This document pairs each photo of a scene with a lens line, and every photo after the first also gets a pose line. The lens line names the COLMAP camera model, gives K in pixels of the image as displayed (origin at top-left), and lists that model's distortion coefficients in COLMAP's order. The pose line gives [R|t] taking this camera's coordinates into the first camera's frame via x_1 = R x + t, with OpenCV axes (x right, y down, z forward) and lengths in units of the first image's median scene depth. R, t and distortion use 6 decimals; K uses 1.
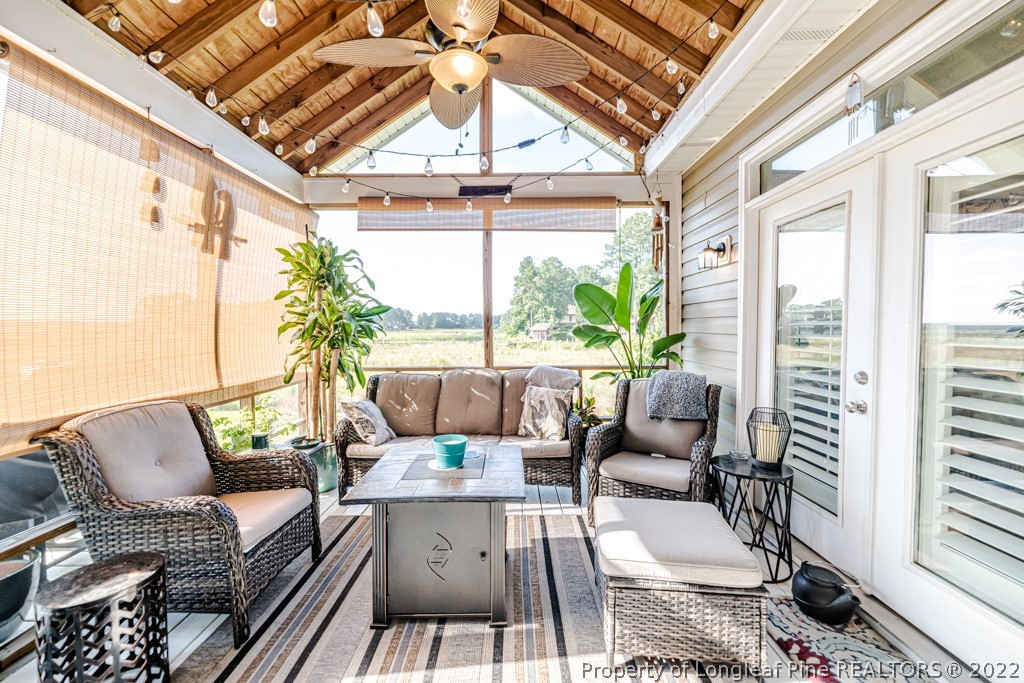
lens RADIAL K [[415.9, 0, 512.8], [0, 415.9, 342.6], [0, 0, 1]] dist [0.002403, -0.000668]
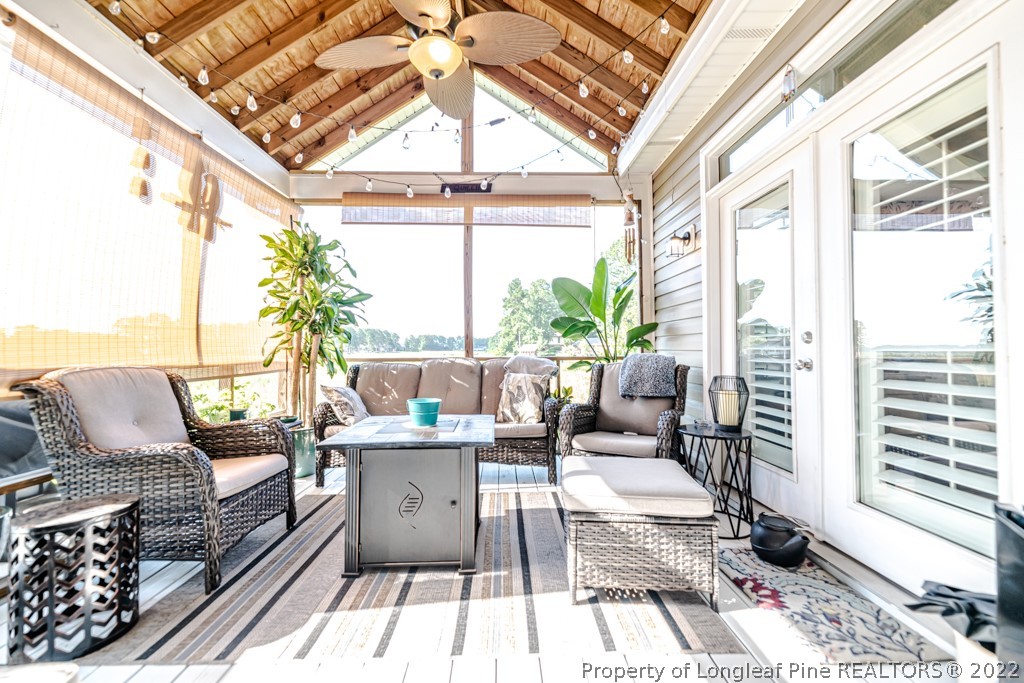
lens RADIAL K [[415.9, 0, 510.3], [0, 415.9, 334.4], [0, 0, 1]] dist [0.002403, -0.000668]
pose [[0.999621, 0.001182, 0.027501, 0.030897], [0.000335, 0.998481, -0.055100, 0.110465], [-0.027524, 0.055088, 0.998102, -0.045996]]
